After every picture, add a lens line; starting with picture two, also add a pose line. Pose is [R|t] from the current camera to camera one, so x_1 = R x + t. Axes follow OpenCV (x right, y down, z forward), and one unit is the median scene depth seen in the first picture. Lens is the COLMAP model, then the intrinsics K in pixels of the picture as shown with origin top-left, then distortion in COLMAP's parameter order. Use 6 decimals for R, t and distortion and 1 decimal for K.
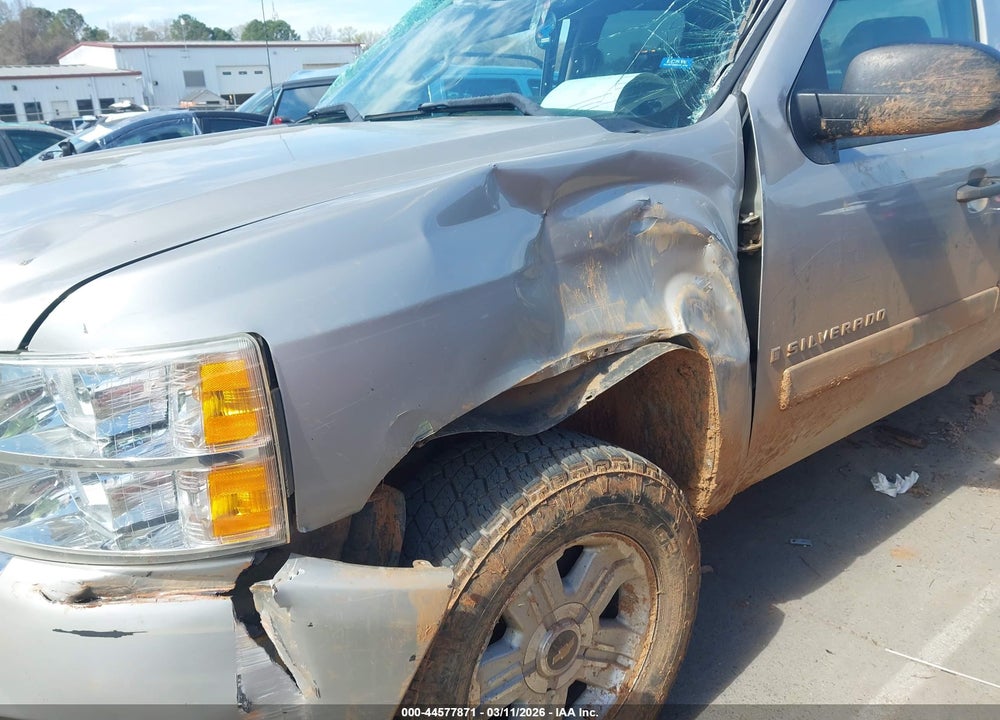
lens RADIAL K [[814.6, 0, 503.8], [0, 814.6, 365.1], [0, 0, 1]] dist [0.023651, -0.017015]
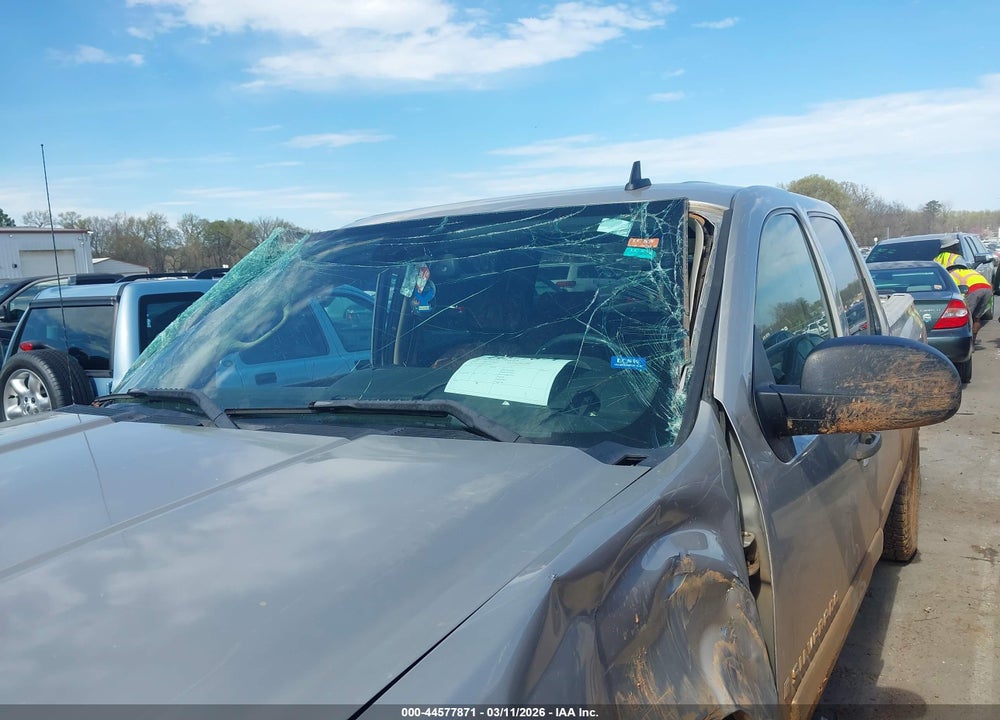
lens RADIAL K [[814.6, 0, 498.4], [0, 814.6, 360.5], [0, 0, 1]] dist [0.023651, -0.017015]
pose [[0.953848, -0.048612, 0.296330, -0.217161], [0.109912, 0.974850, -0.193873, -0.234815], [-0.279453, 0.217495, 0.935202, 0.212475]]
